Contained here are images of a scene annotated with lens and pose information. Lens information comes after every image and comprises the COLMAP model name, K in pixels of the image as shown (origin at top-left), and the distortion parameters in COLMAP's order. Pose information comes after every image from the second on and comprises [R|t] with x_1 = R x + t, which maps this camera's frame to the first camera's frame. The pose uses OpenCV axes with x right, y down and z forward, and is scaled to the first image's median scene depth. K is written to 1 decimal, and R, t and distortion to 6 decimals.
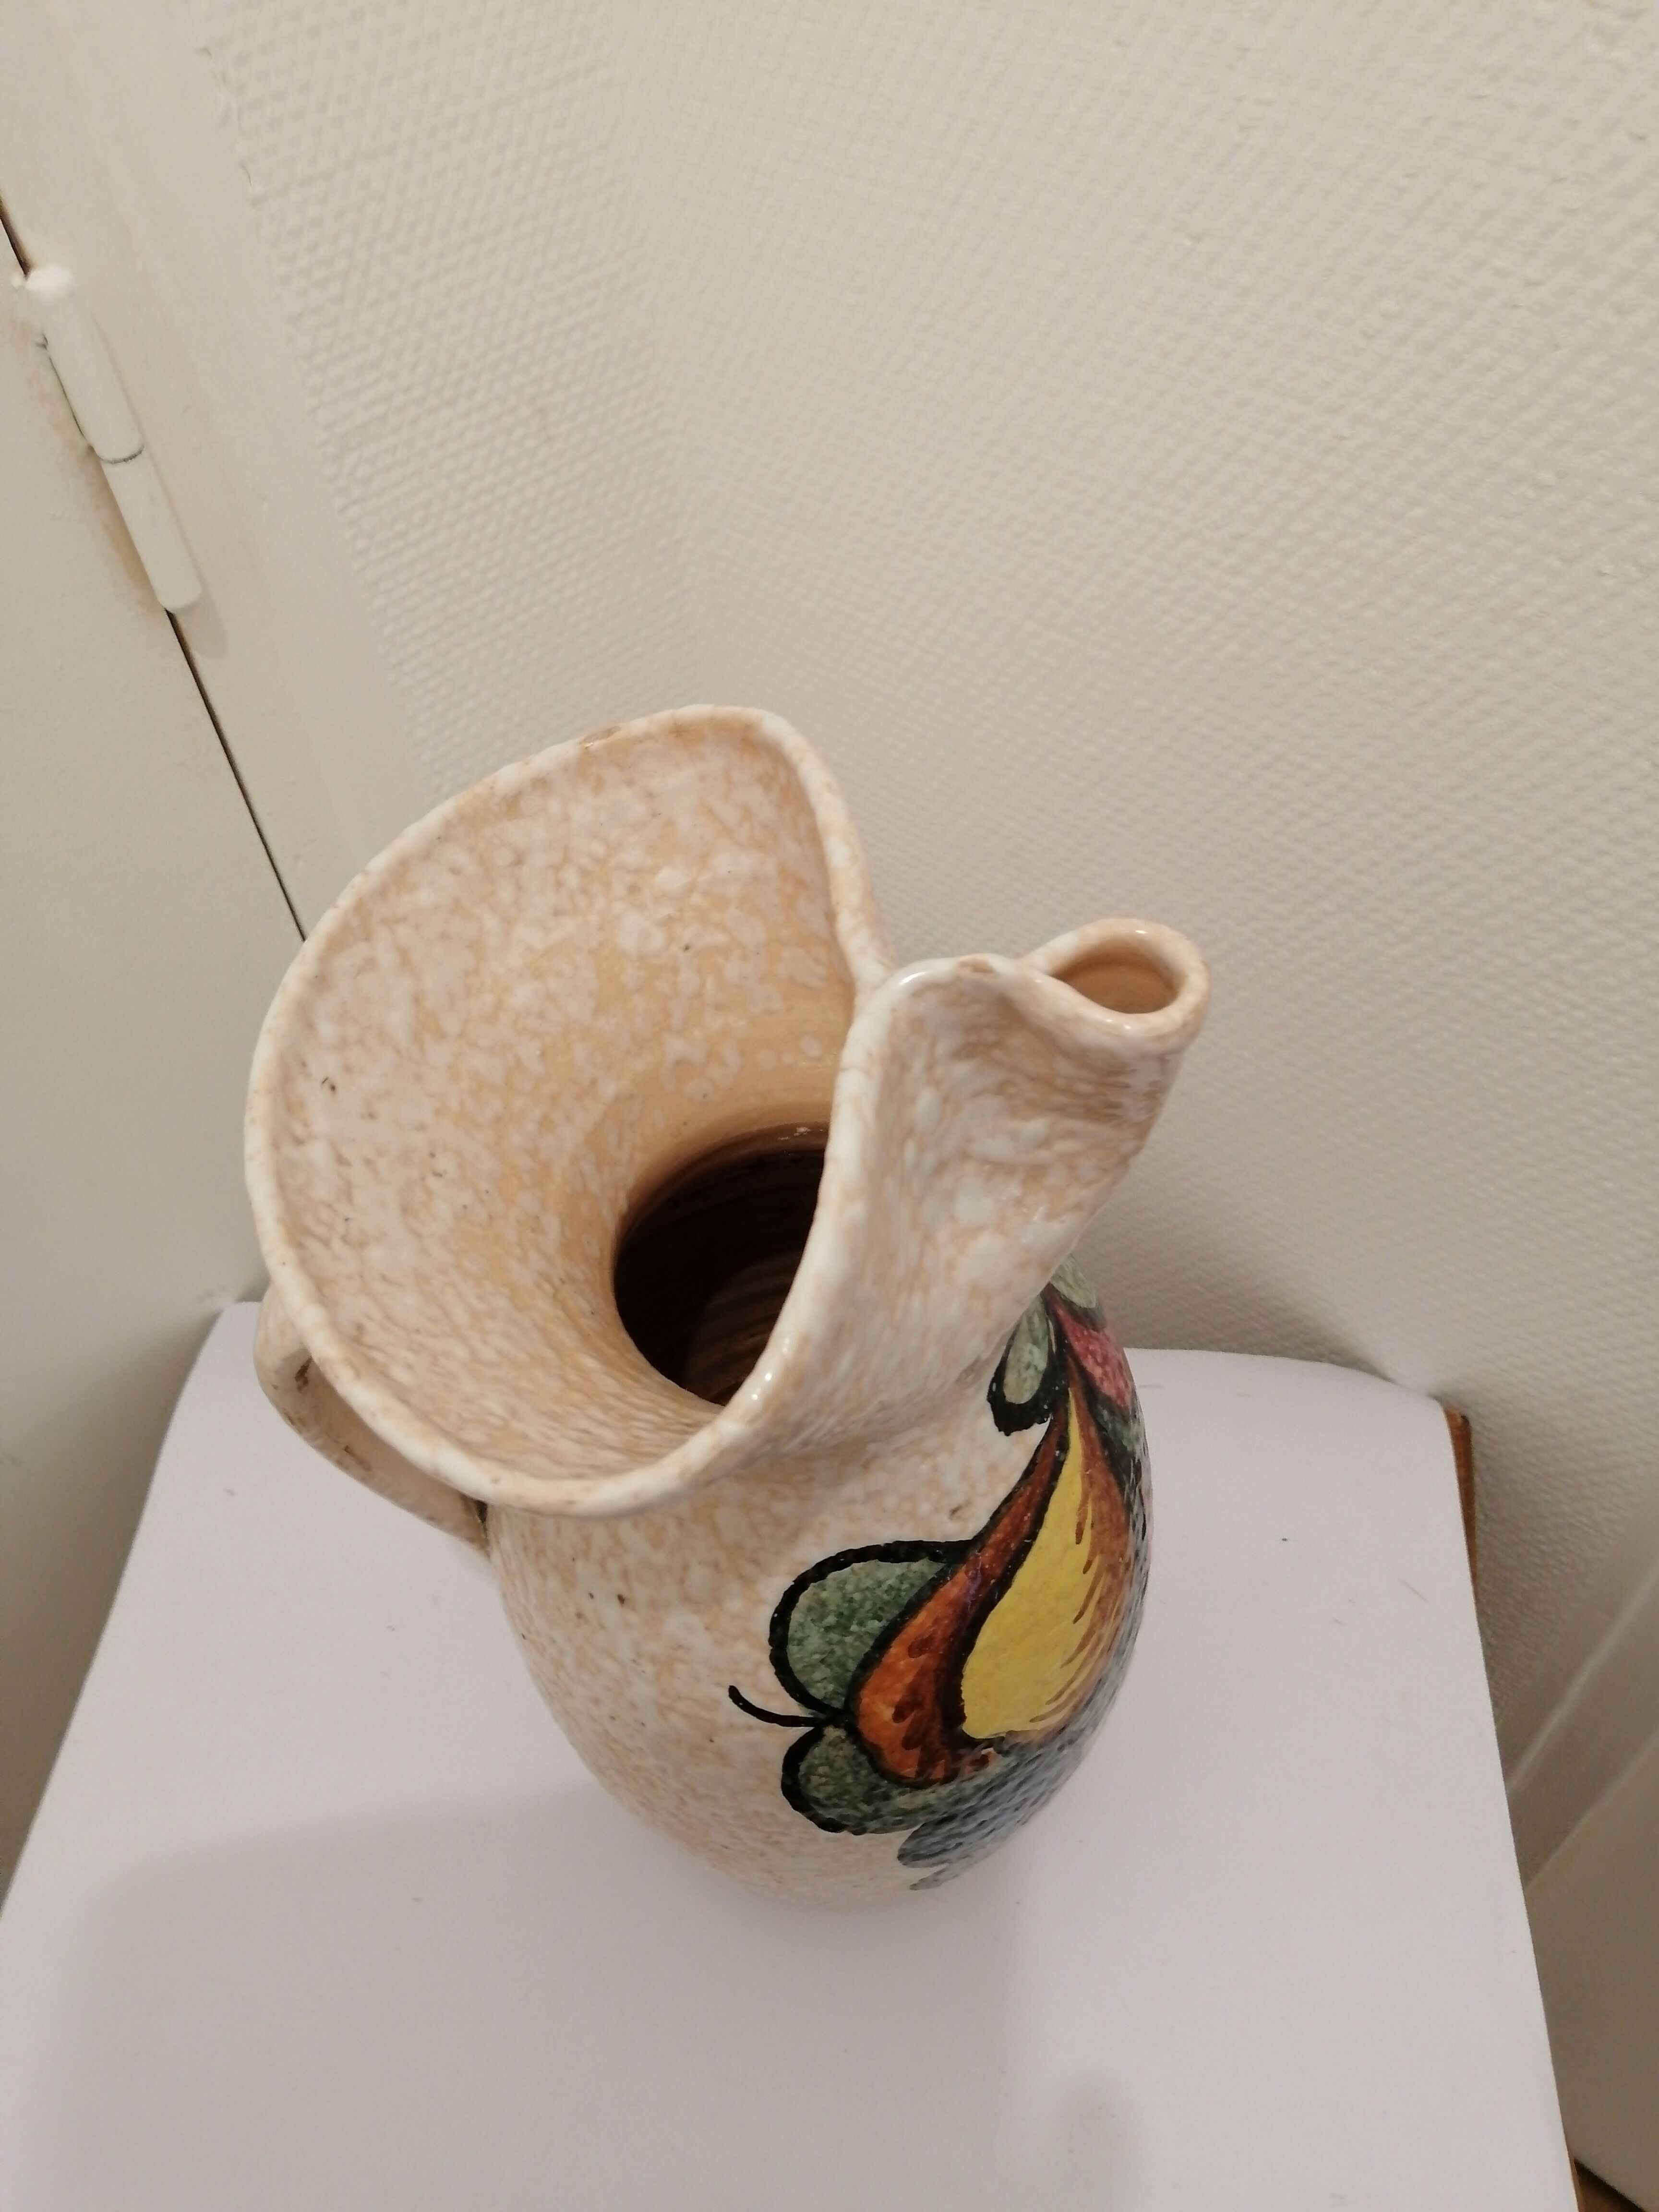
lens RADIAL K [[1668.2, 0, 830.5], [0, 1668.2, 1173.0], [0, 0, 1]] dist [-0.037096, 0.054446]
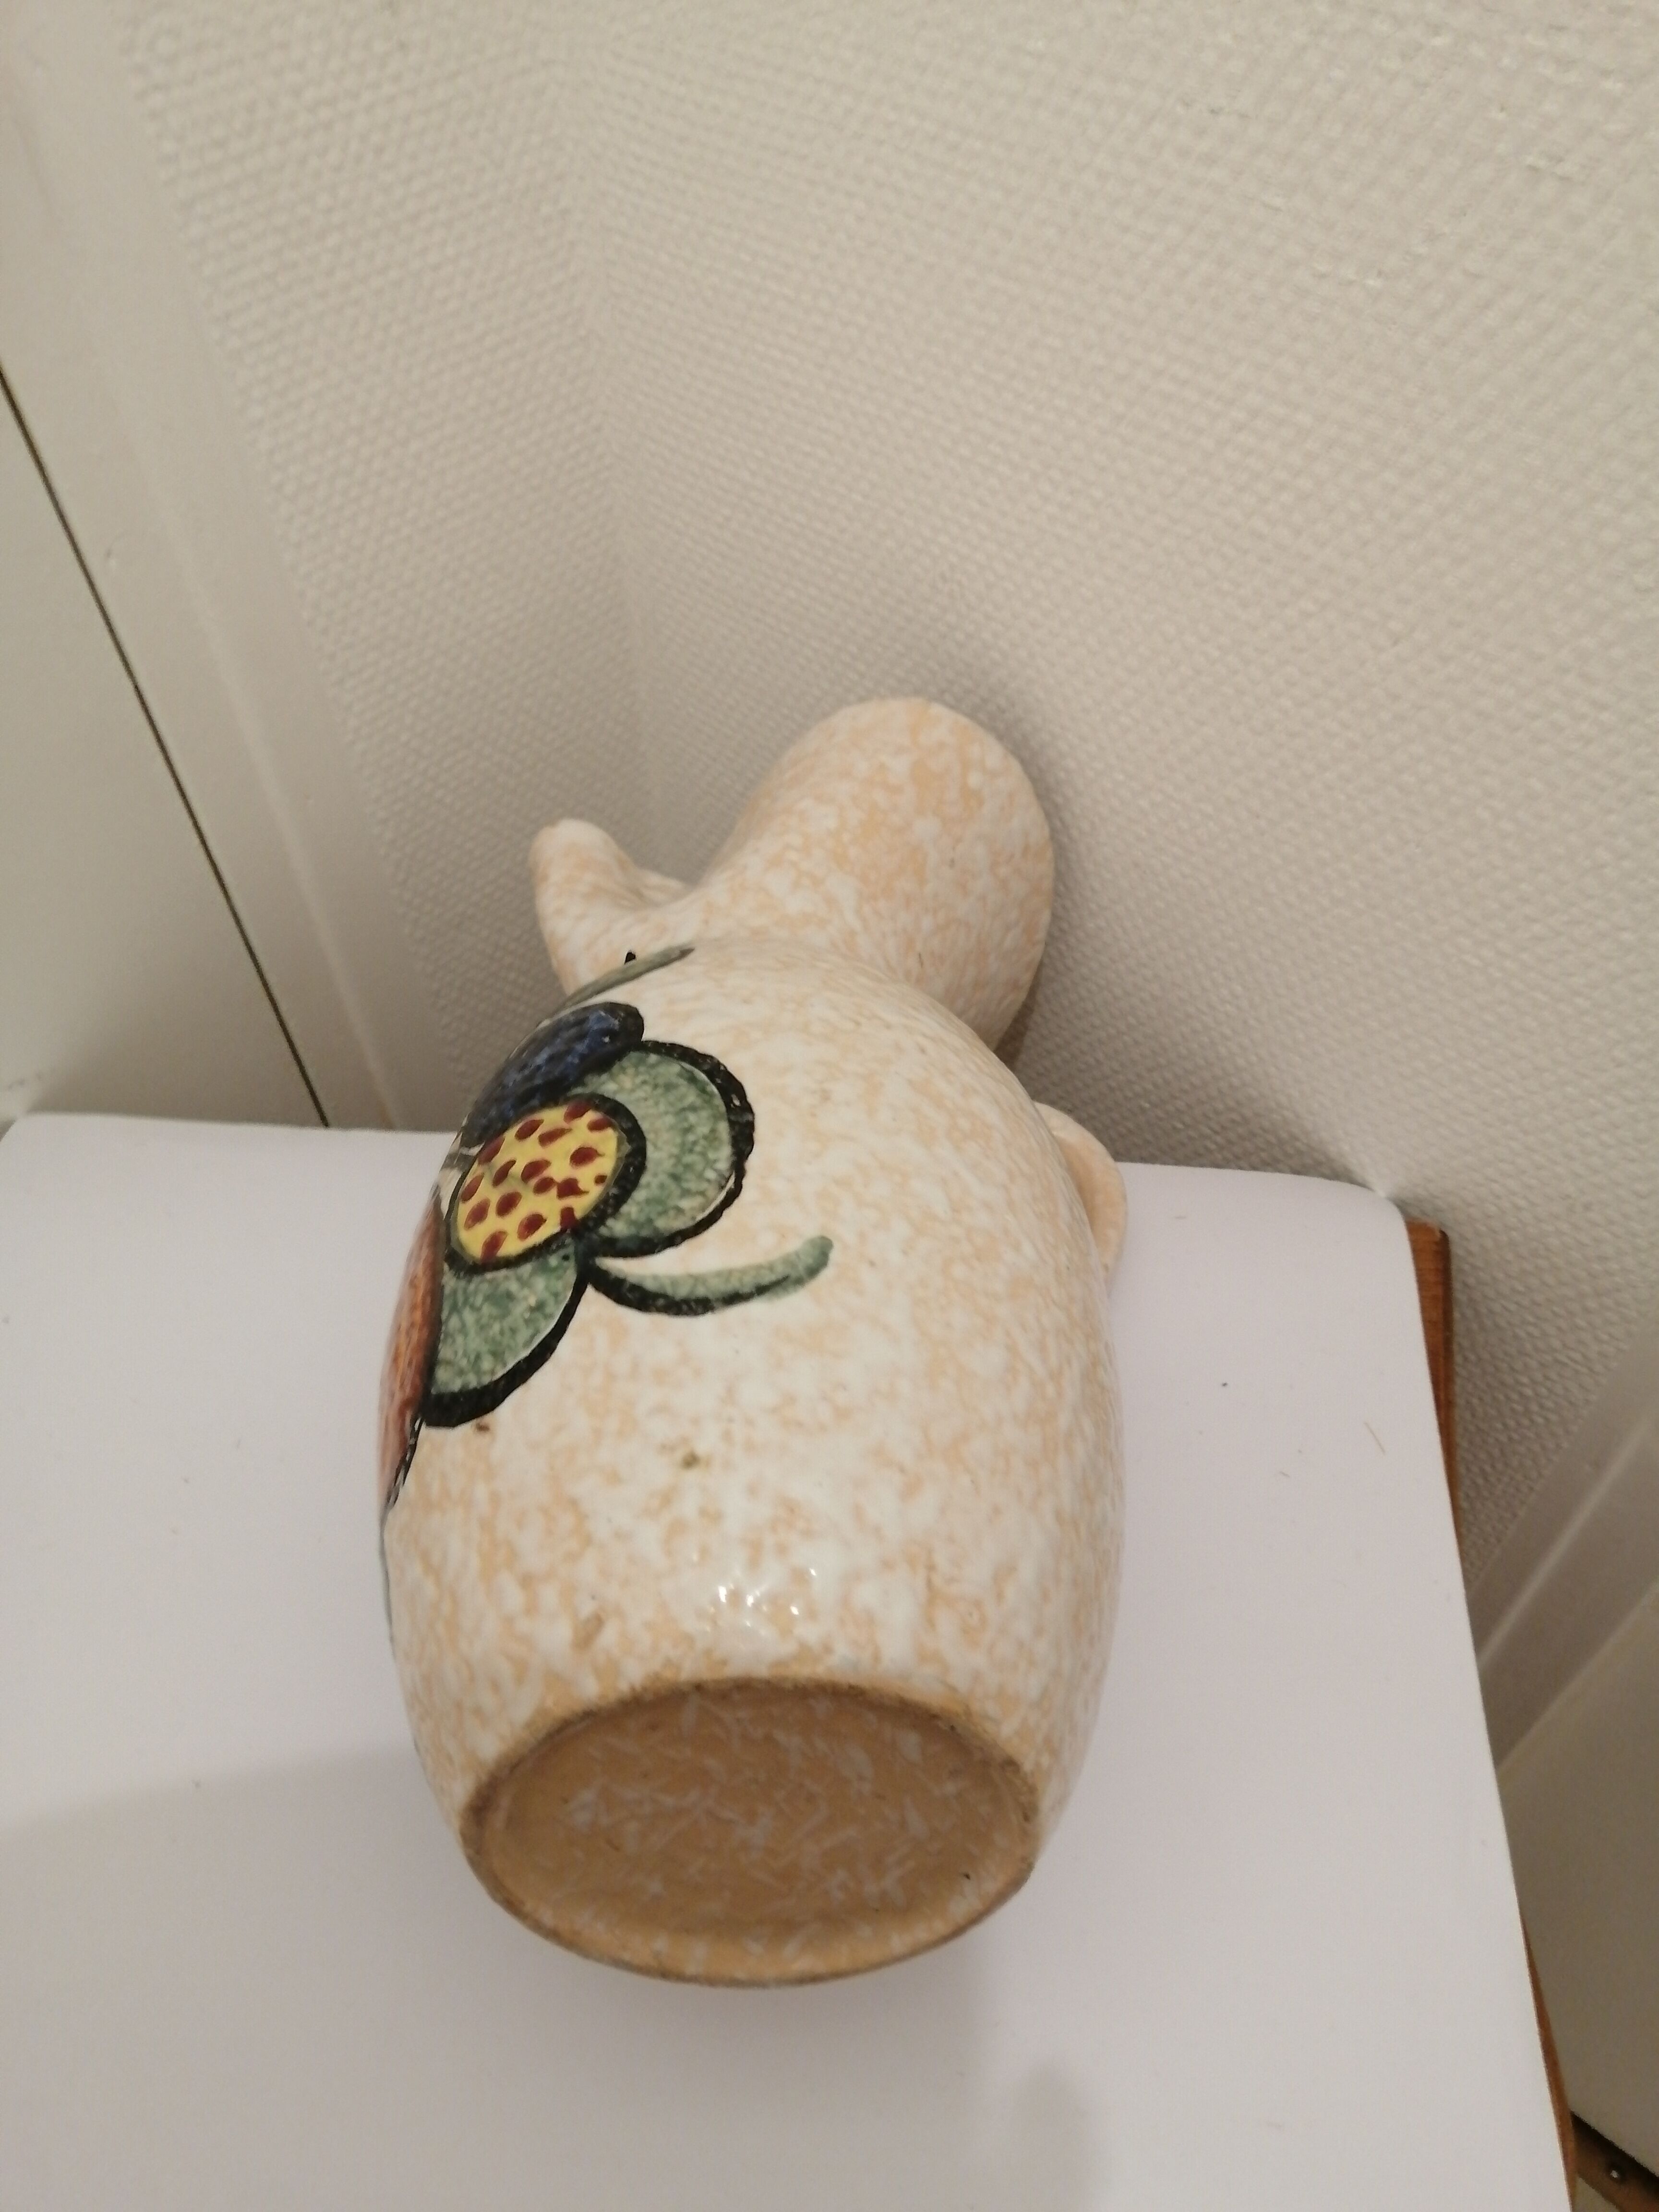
lens RADIAL K [[1666.4, 0, 818.3], [0, 1666.4, 1128.4], [0, 0, 1]] dist [-0.026961, 0.052322]
pose [[0.999542, 0.016310, 0.025496, 0.031724], [-0.016692, 0.999750, 0.014854, 0.100523], [-0.025247, -0.015273, 0.999565, 0.153801]]
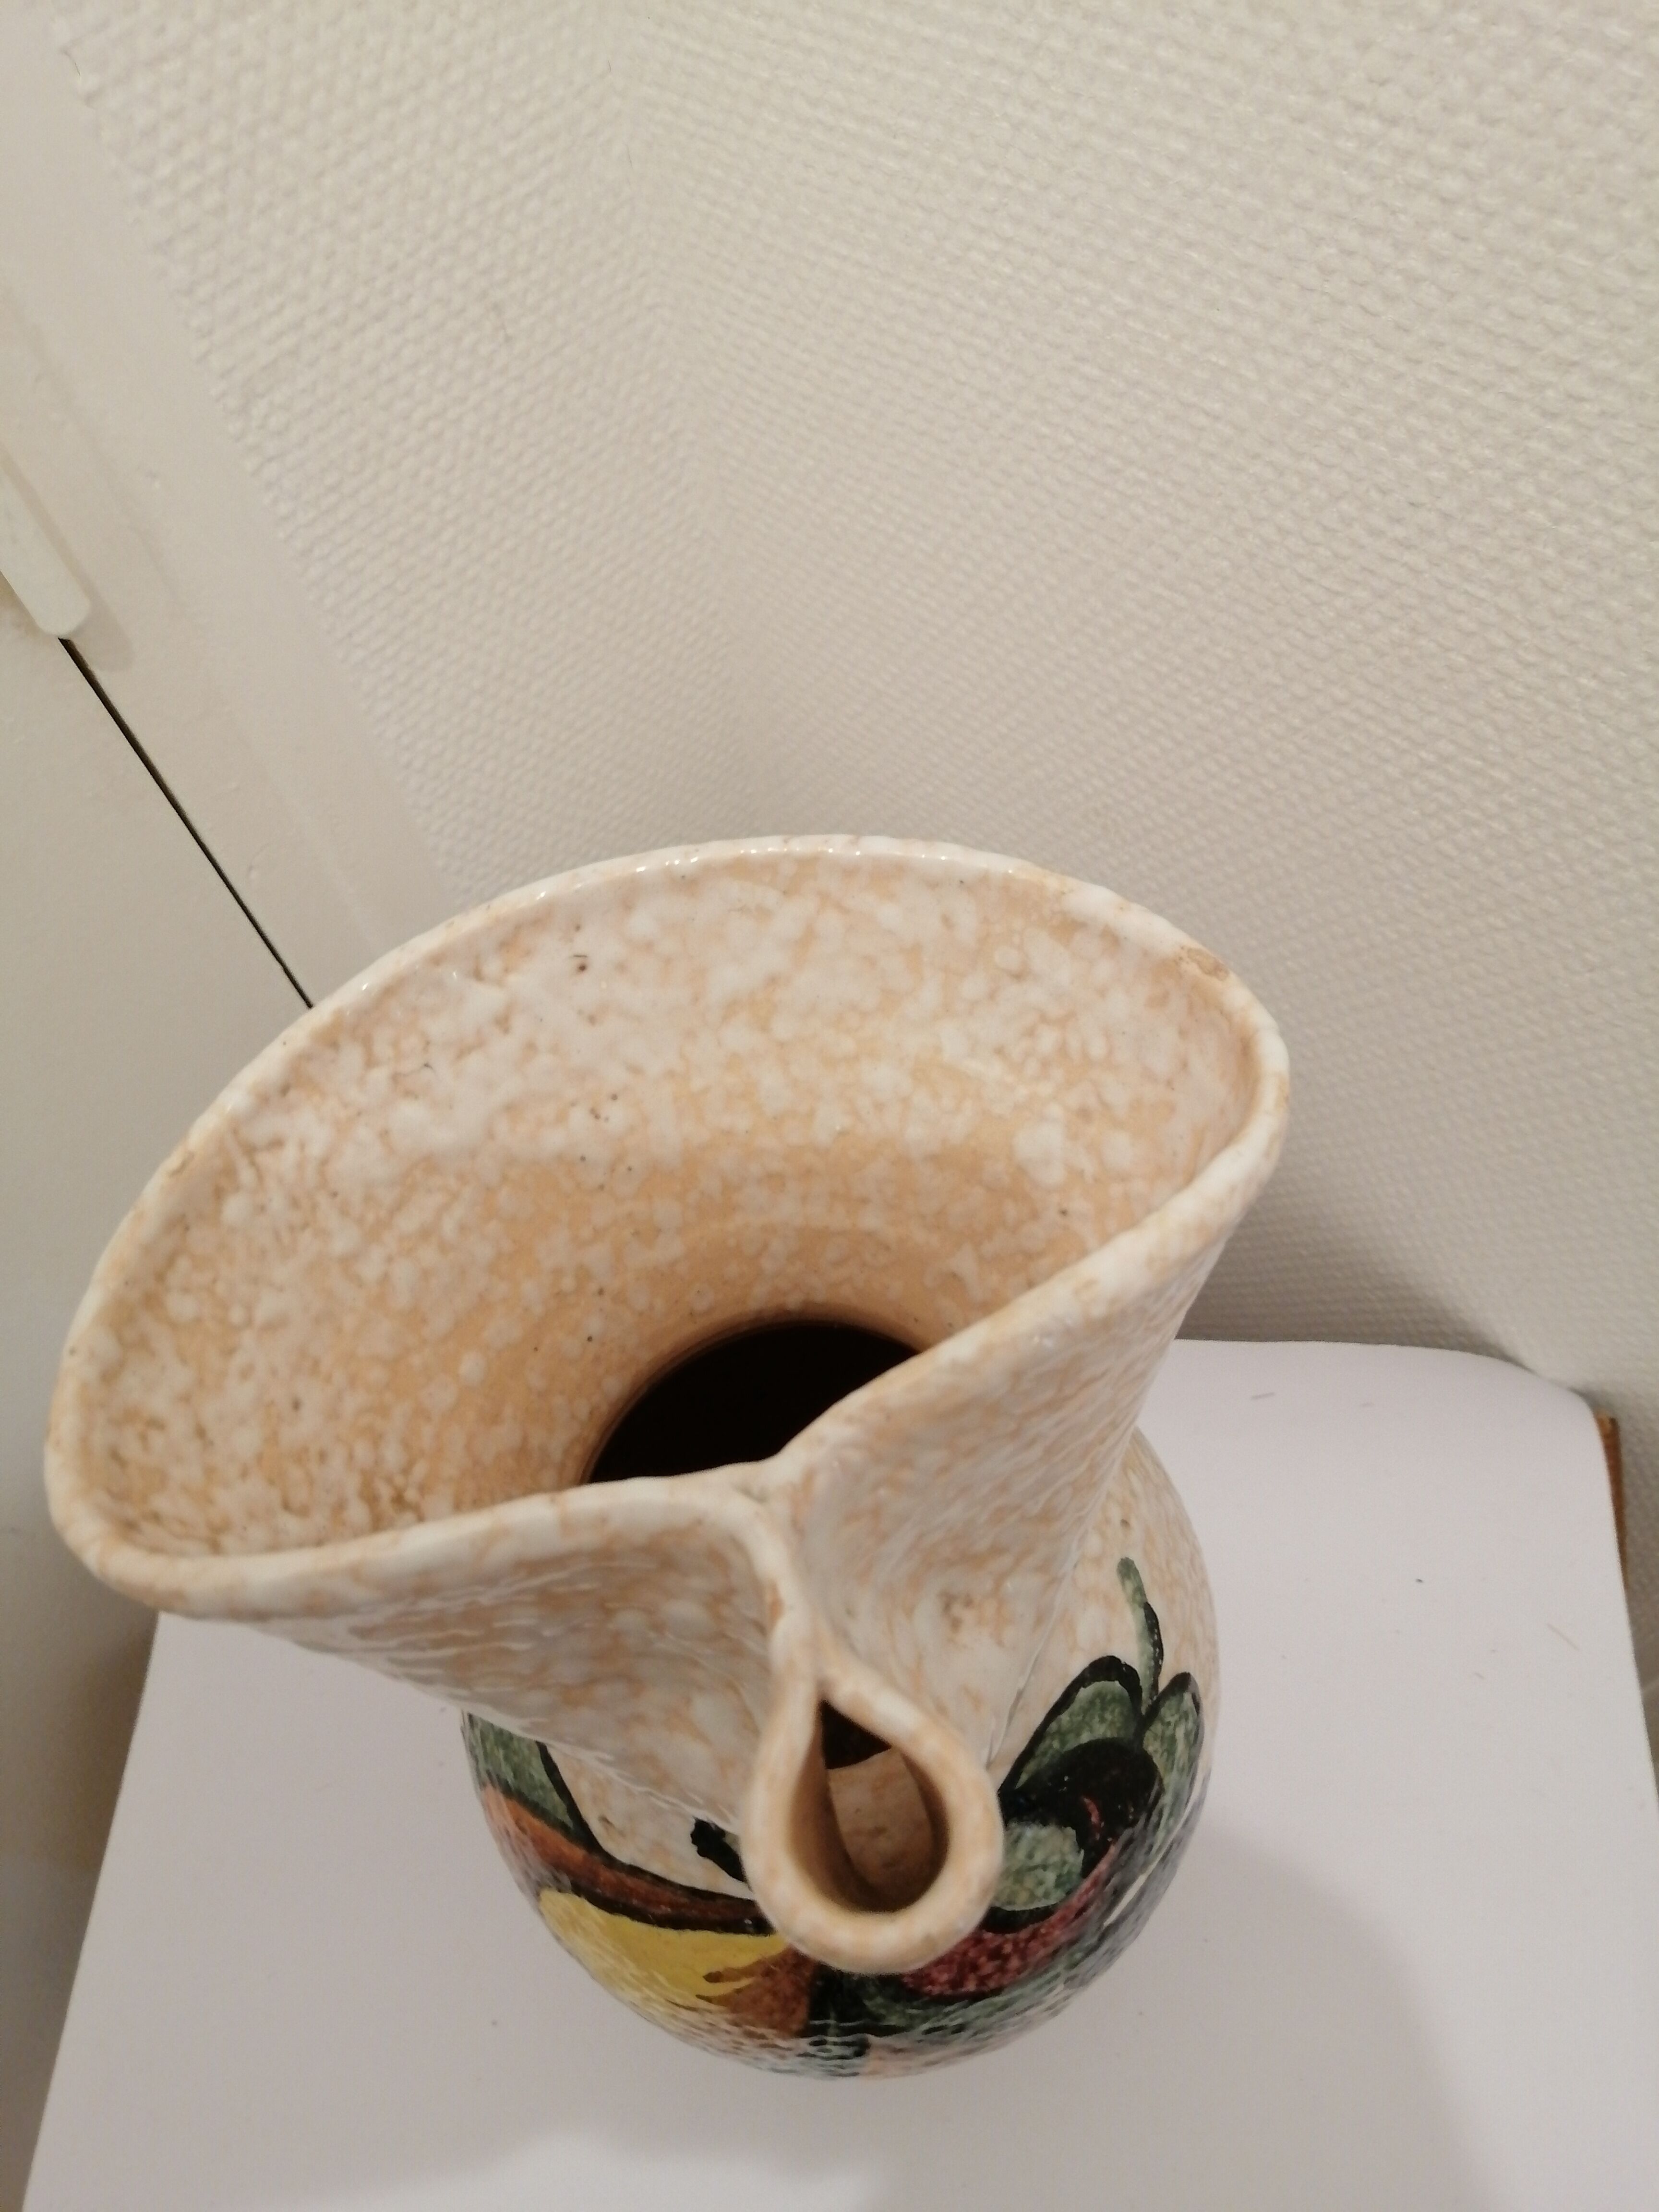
lens RADIAL K [[1671.0, 0, 833.1], [0, 1671.0, 1149.5], [0, 0, 1]] dist [-0.031510, 0.047914]
pose [[0.998883, -0.044918, -0.014634, -0.022453], [0.046741, 0.984680, 0.167990, -0.206118], [0.006864, -0.168486, 0.985680, 0.168469]]
